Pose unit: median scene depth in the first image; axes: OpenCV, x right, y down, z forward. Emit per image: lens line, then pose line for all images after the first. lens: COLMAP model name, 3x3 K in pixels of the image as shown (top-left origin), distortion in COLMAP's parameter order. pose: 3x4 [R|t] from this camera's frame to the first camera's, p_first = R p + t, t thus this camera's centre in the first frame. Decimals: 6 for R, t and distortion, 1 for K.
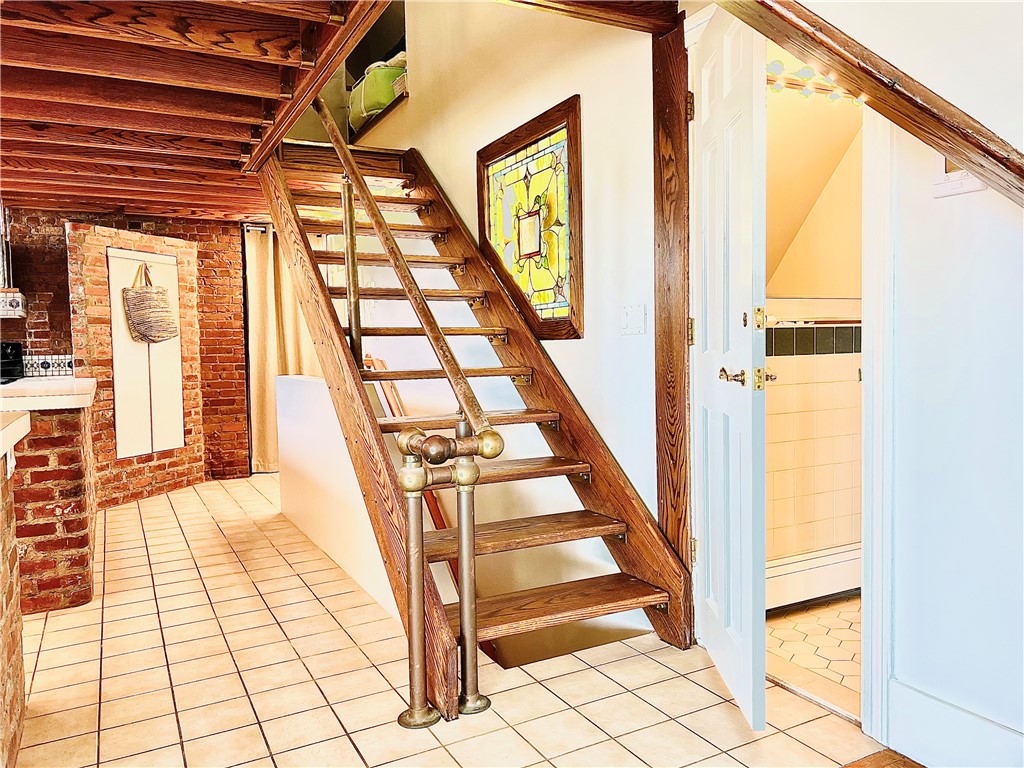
lens RADIAL K [[781.2, 0, 512.0], [0, 781.2, 384.0], [0, 0, 1]] dist [0.000306, 0.000357]
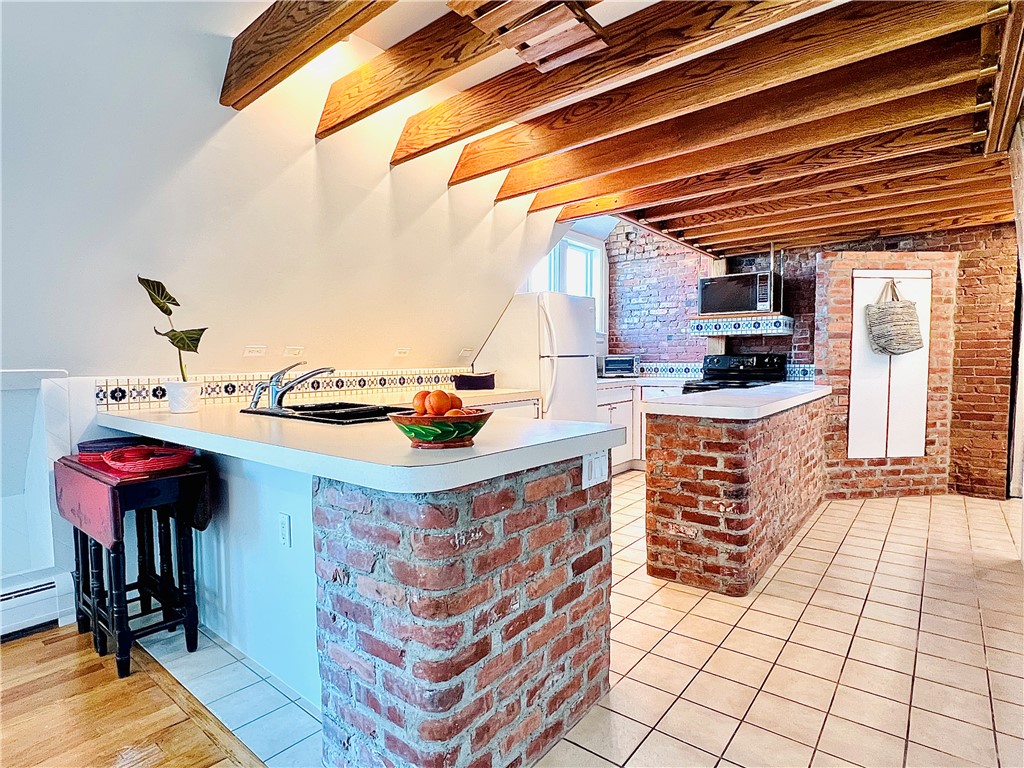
lens RADIAL K [[536.5, 0, 511.2], [0, 536.5, 390.5], [0, 0, 1]] dist [-0.000130, -0.000070]
pose [[0.402732, 0.065168, -0.912995, -0.002672], [-0.042666, 0.997715, 0.052395, -0.020849], [0.914323, 0.017853, 0.404592, 0.239179]]
